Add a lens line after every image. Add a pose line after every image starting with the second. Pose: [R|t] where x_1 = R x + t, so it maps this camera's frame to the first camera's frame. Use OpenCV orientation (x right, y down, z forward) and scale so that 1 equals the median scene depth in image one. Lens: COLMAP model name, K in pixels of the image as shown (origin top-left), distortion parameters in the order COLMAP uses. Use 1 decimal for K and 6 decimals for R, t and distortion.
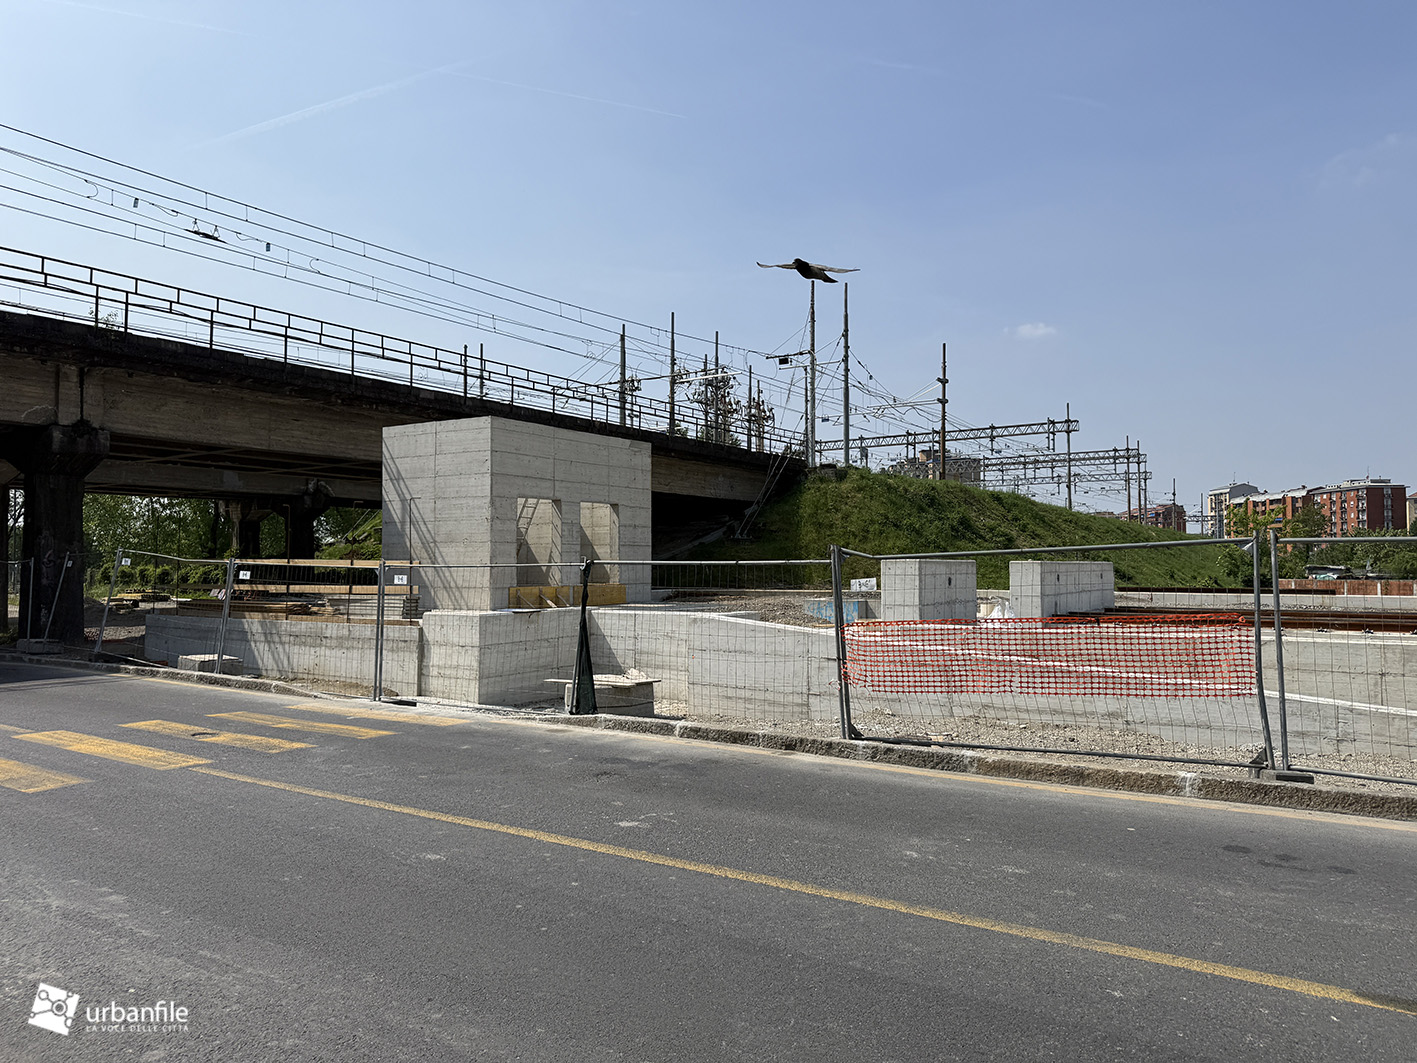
lens RADIAL K [[986.1, 0, 719.3], [0, 986.1, 523.3], [0, 0, 1]] dist [0.033525, -0.013006]
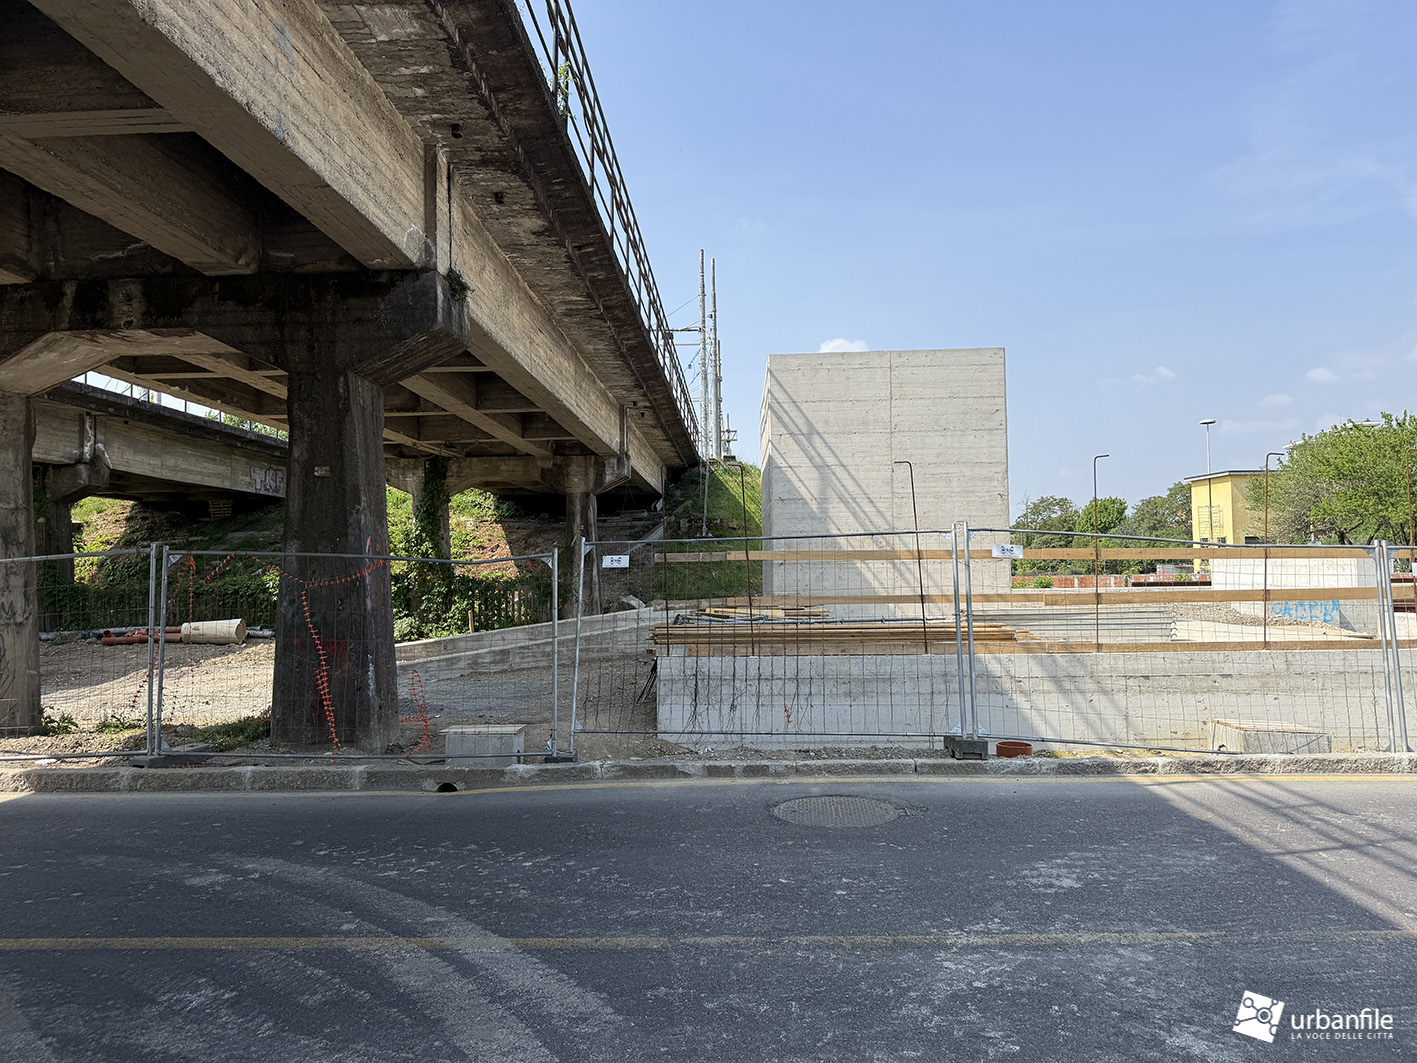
lens RADIAL K [[986.1, 0, 710.1], [0, 986.1, 536.9], [0, 0, 1]] dist [0.033525, -0.013006]
pose [[0.854407, 0.008245, 0.519539, -0.605745], [-0.008868, 0.999960, -0.001287, 0.020976], [-0.519528, -0.003508, 0.854446, 0.401280]]
